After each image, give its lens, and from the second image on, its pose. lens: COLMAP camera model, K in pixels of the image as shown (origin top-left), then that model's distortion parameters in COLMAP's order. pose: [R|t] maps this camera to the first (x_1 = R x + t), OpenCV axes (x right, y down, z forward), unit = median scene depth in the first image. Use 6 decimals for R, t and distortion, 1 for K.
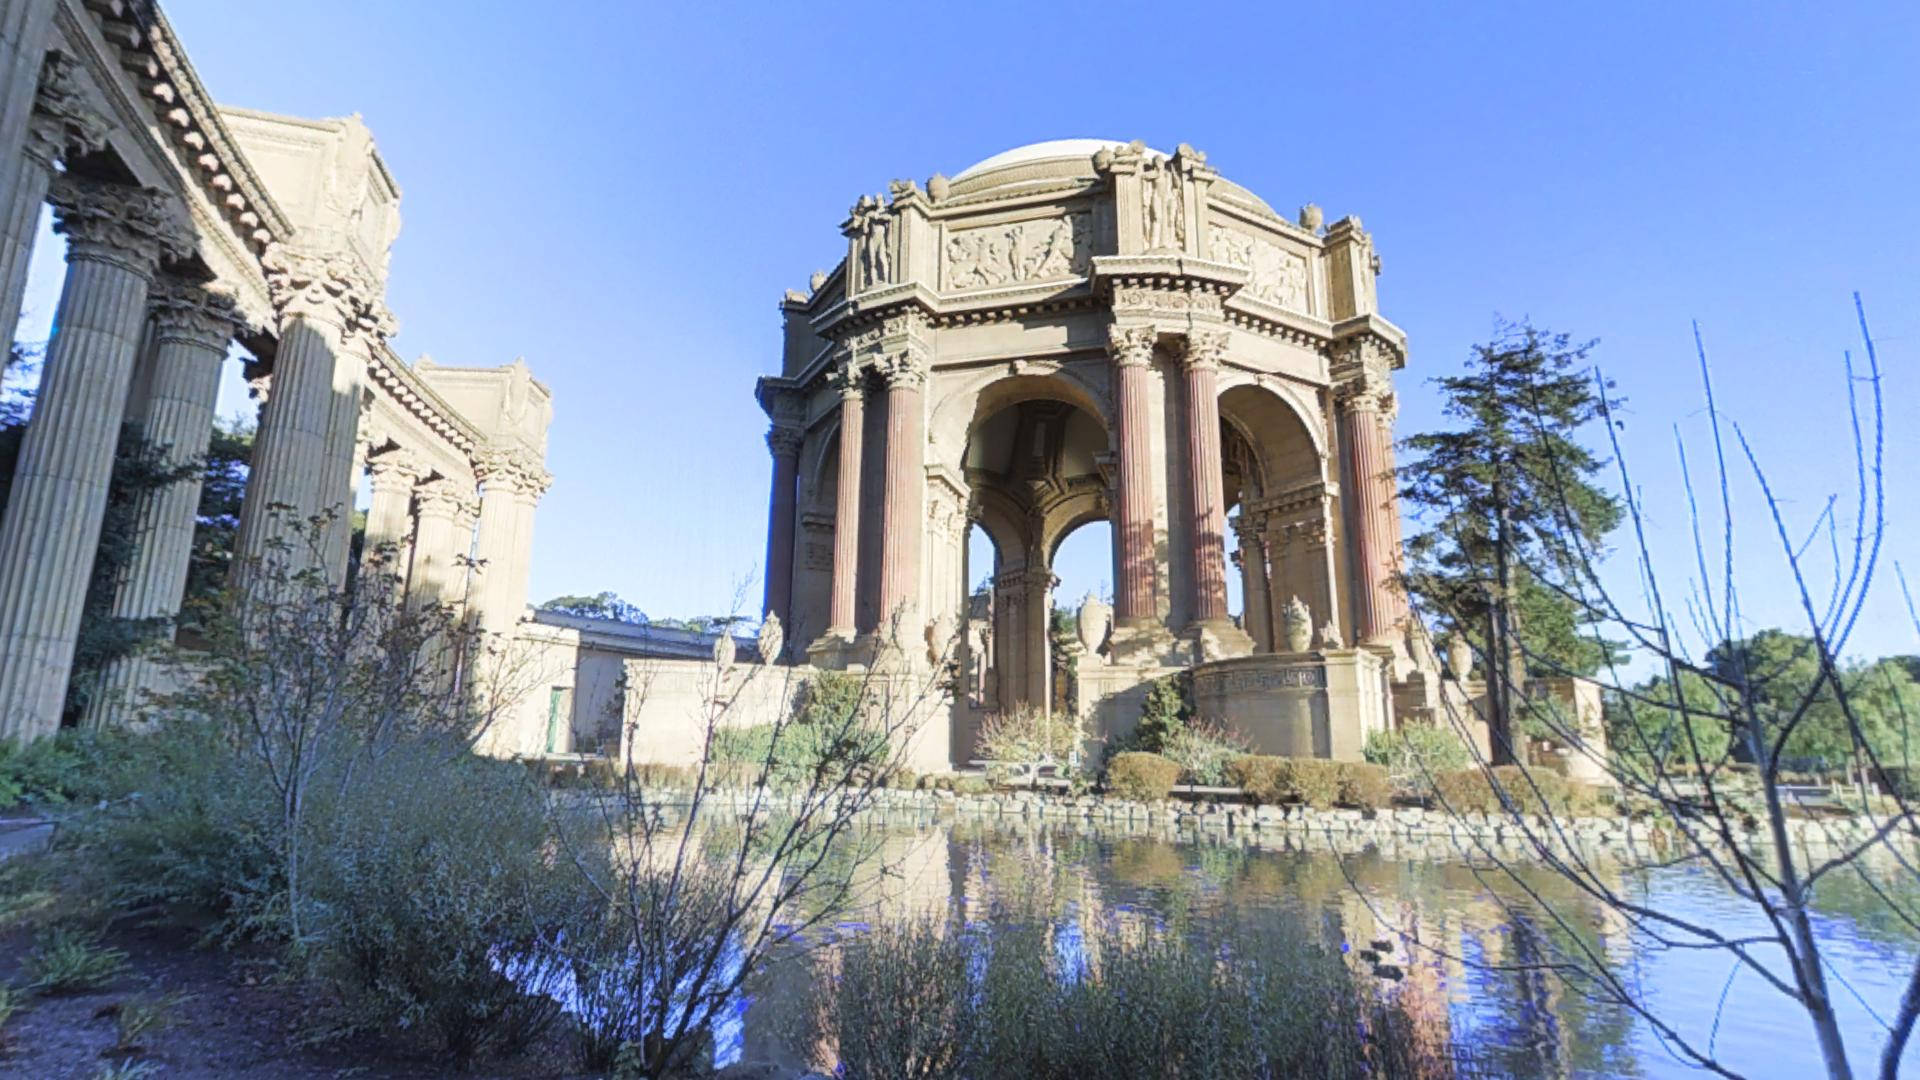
lens RADIAL K [[933.4, 0, 960.0], [0, 933.4, 540.0], [0, 0, 1]] dist [0.003193, 0.000111]
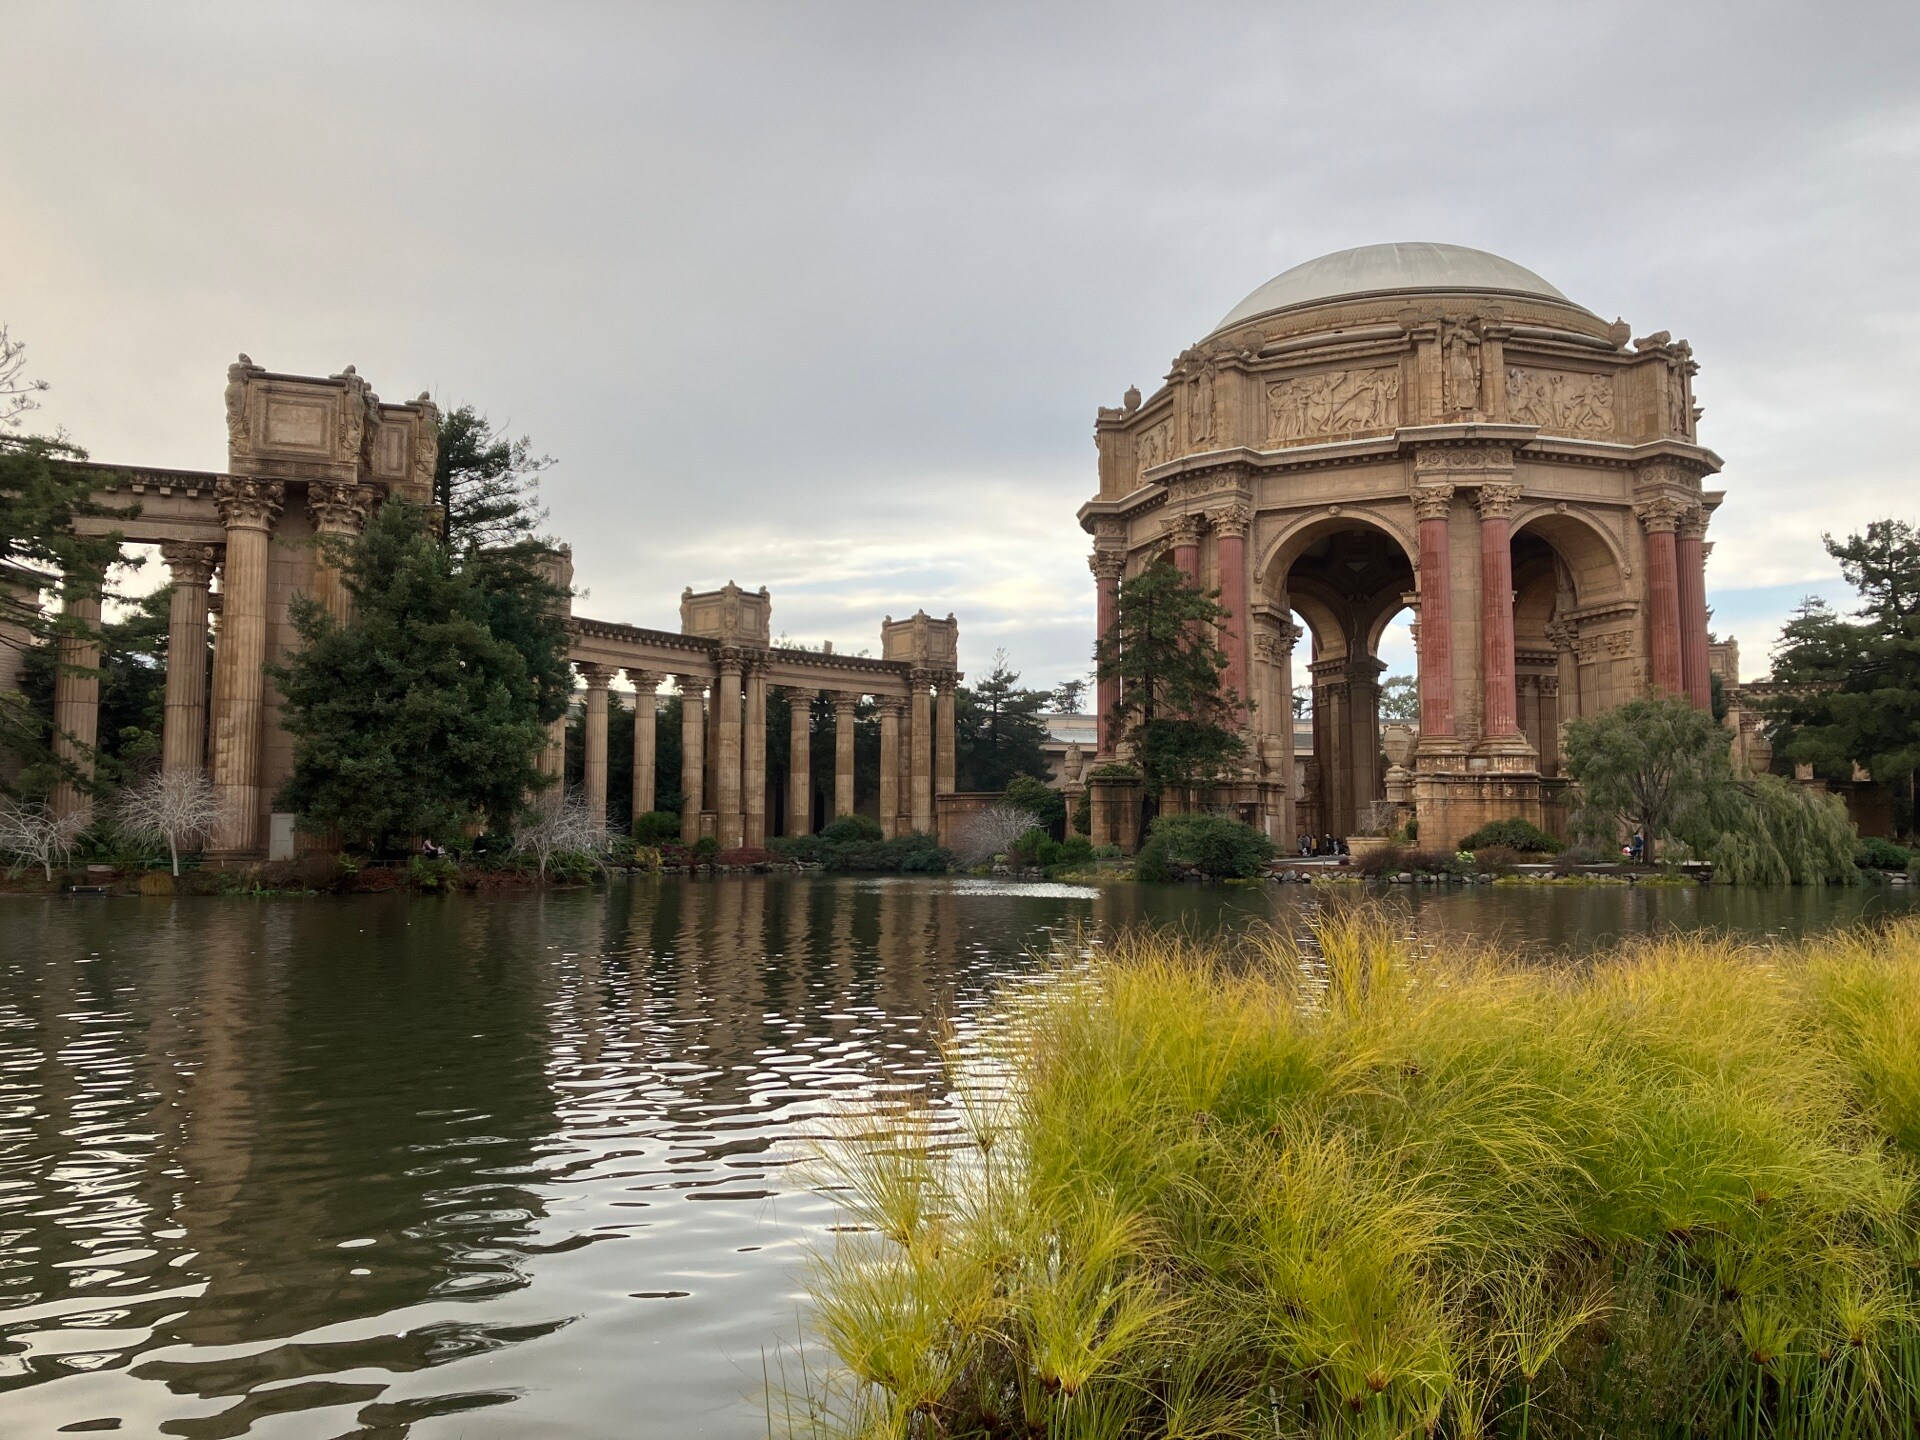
lens RADIAL K [[1557.5, 0, 960.0], [0, 1557.5, 720.0], [0, 0, 1]] dist [0.012757, -0.003486]
pose [[0.983564, -0.026707, -0.178574, -0.051520], [0.049623, 0.990899, 0.125124, -0.191547], [0.173607, -0.131928, 0.975938, -0.954289]]
